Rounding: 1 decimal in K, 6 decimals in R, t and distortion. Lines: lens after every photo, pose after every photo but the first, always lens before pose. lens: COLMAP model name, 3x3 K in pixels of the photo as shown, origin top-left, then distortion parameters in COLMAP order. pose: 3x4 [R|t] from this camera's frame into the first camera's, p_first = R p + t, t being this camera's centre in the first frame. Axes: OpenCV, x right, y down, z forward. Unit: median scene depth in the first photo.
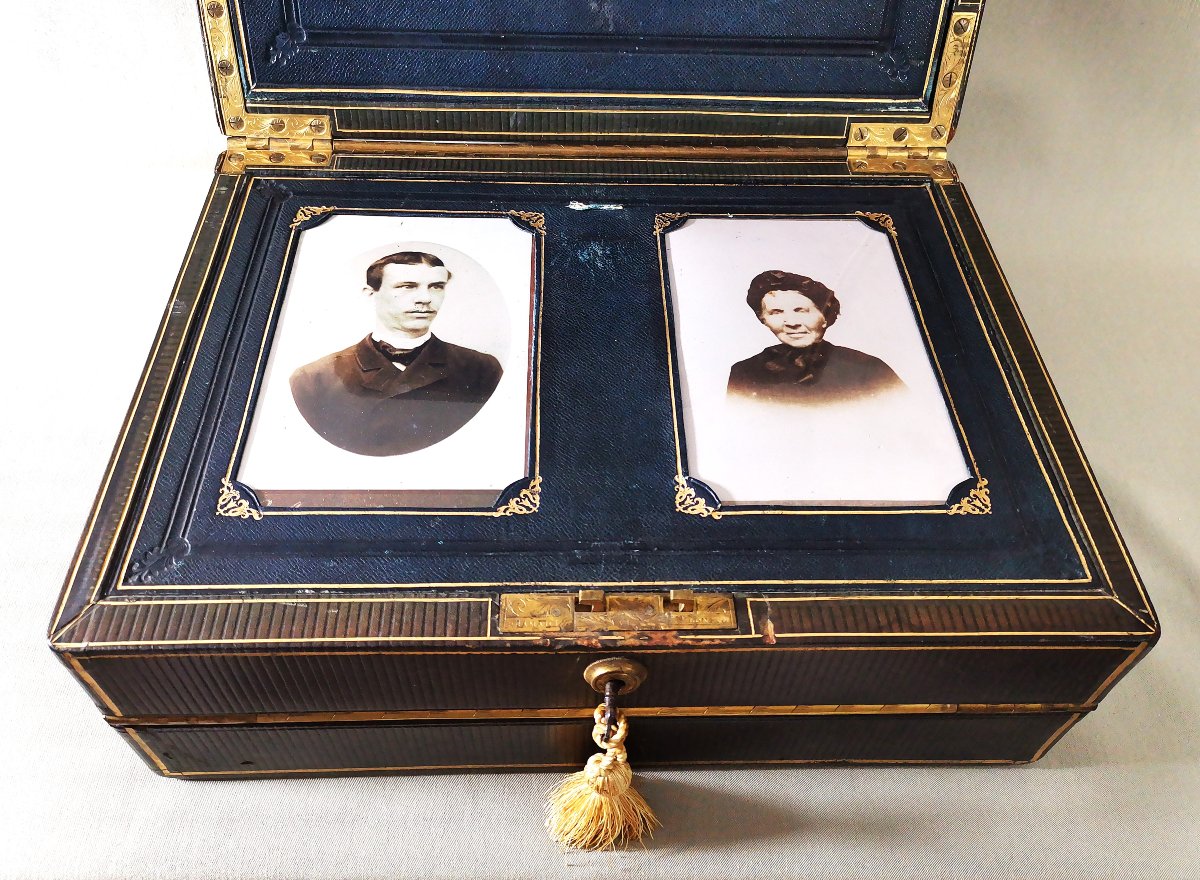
lens RADIAL K [[958.4, 0, 597.5], [0, 958.4, 451.9], [0, 0, 1]] dist [0.046474, -0.059199]
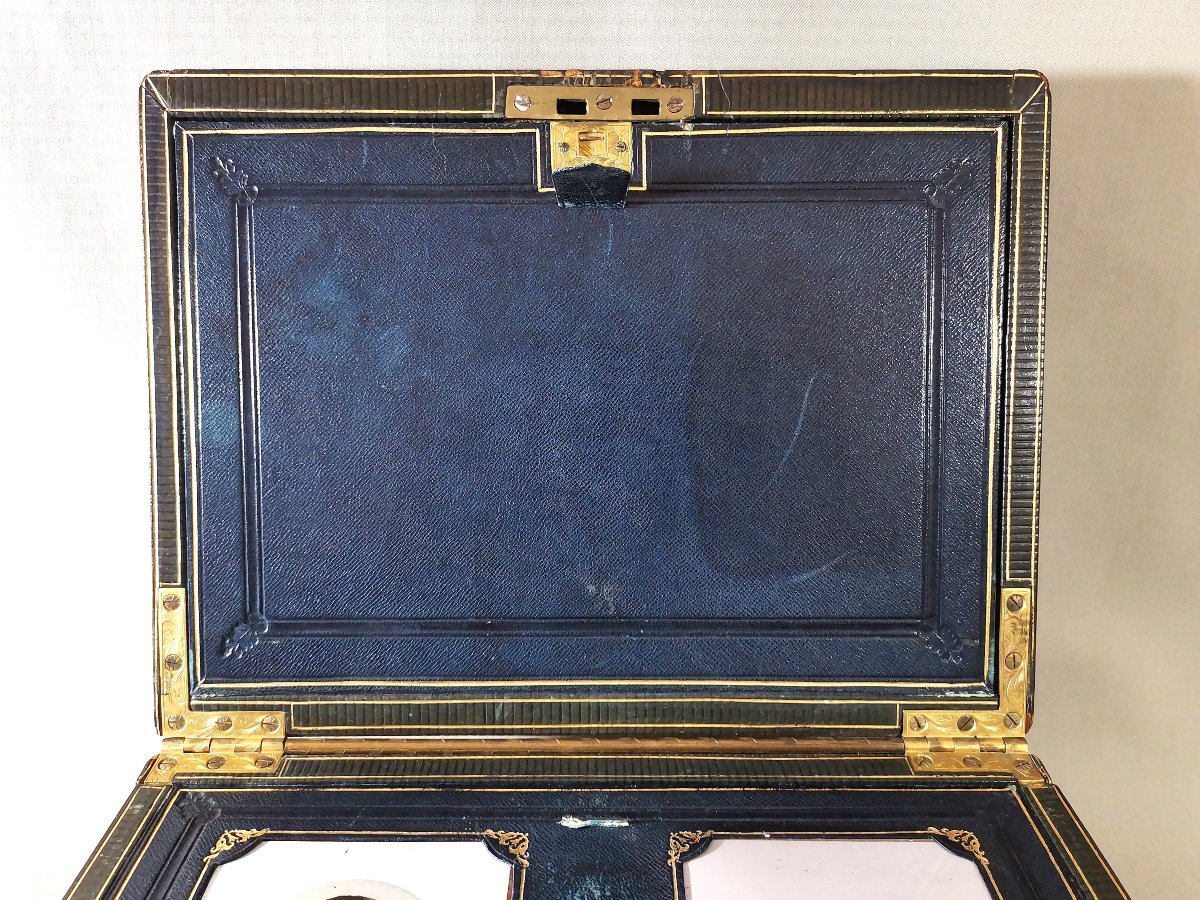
lens RADIAL K [[950.5, 0, 604.6], [0, 950.5, 455.3], [0, 0, 1]] dist [0.036709, -0.043994]
pose [[0.998926, -0.023303, -0.040042, 0.045977], [0.000926, 0.874163, -0.485631, -0.141556], [0.046319, 0.485073, 0.873246, 0.171024]]
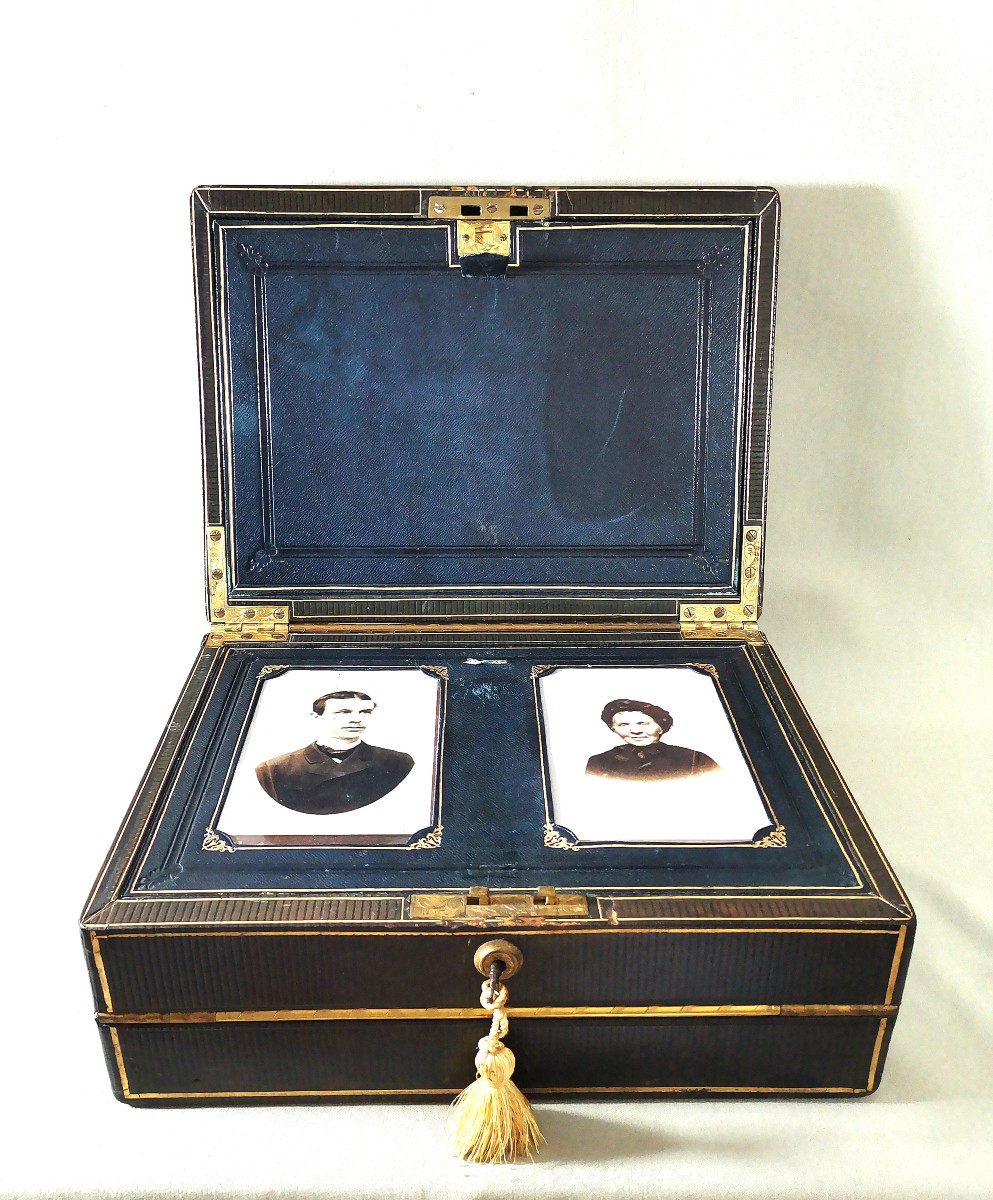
lens RADIAL K [[1153.5, 0, 475.2], [0, 1153.5, 643.0], [0, 0, 1]] dist [0.033902, 0.000000]
pose [[0.999199, -0.020405, -0.034421, 0.038264], [0.004951, 0.916644, -0.399674, 0.358430], [0.039707, 0.399184, 0.916011, -0.463724]]
